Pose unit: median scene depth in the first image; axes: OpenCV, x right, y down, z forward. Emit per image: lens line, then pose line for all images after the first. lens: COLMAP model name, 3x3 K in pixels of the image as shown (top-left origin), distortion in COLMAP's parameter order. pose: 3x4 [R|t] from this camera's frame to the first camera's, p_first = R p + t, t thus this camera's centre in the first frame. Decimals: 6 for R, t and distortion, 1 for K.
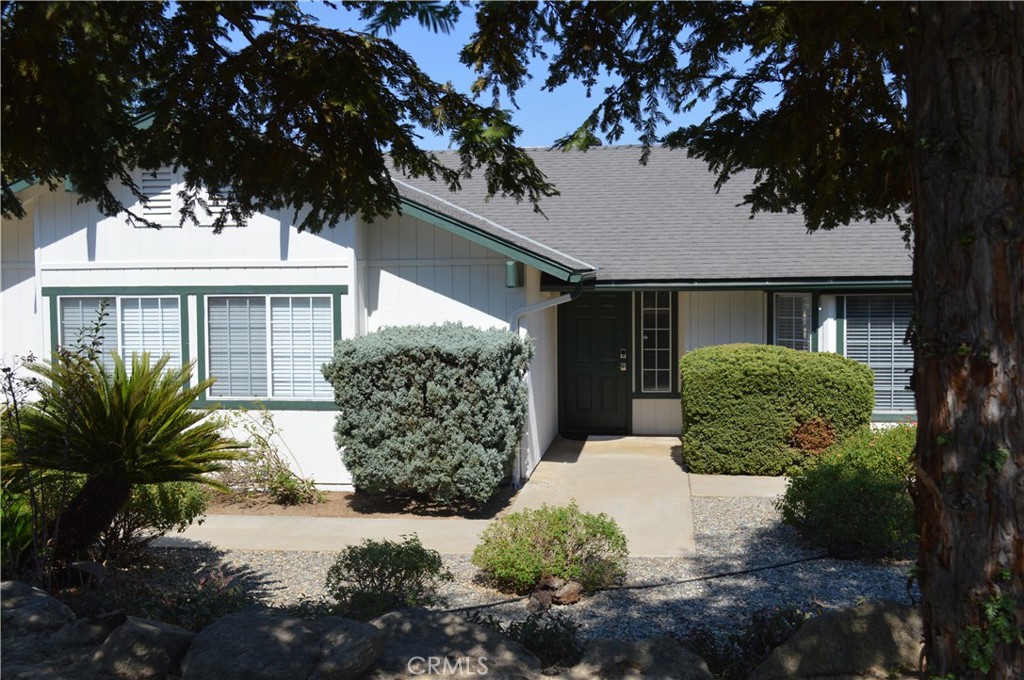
lens RADIAL K [[1160.7, 0, 512.0], [0, 1160.7, 340.0], [0, 0, 1]] dist [-0.003099, 0.003574]
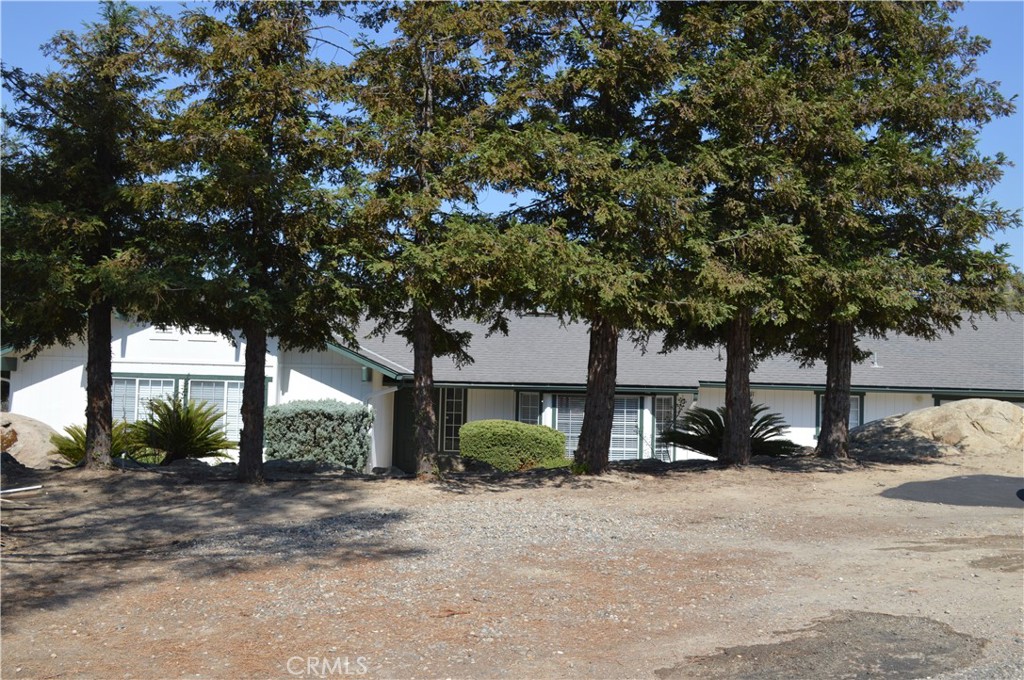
lens RADIAL K [[1160.7, 0, 512.0], [0, 1160.7, 340.0], [0, 0, 1]] dist [-0.003099, 0.003574]
pose [[0.992900, 0.040453, 0.111866, 0.022343], [-0.029125, 0.994450, -0.101102, 0.064688], [-0.115335, 0.097126, 0.988567, -0.796323]]
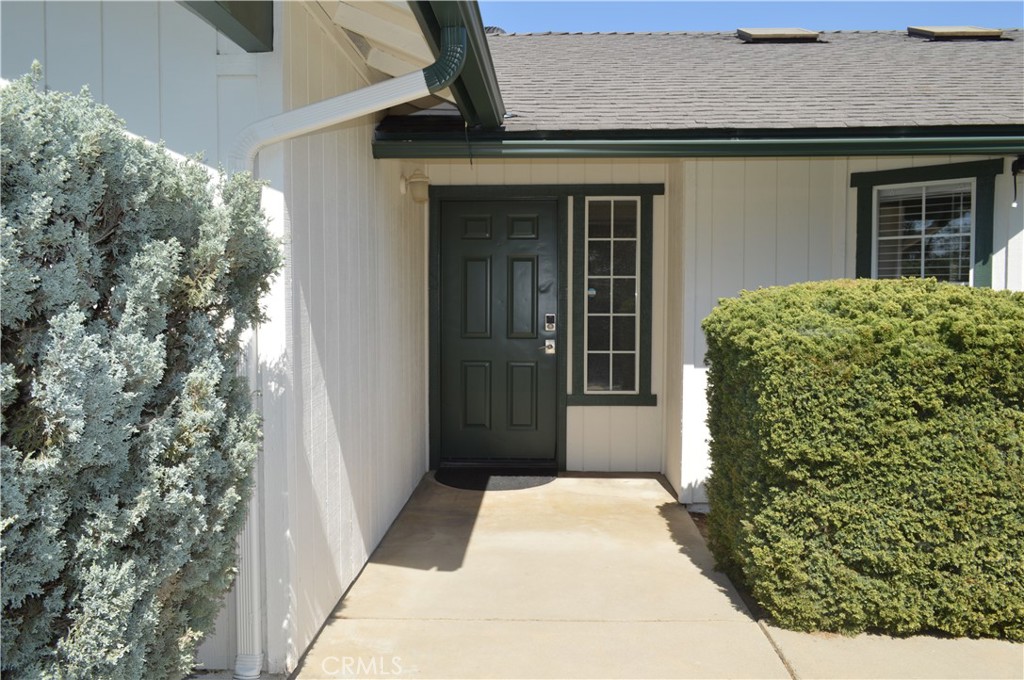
lens RADIAL K [[810.4, 0, 512.0], [0, 810.4, 340.0], [0, 0, 1]] dist [-0.012512, 0.005927]
pose [[0.995543, 0.004583, 0.094198, 0.052486], [-0.003186, 0.999883, -0.014975, 0.031879], [-0.094255, 0.014608, 0.995441, 0.777246]]
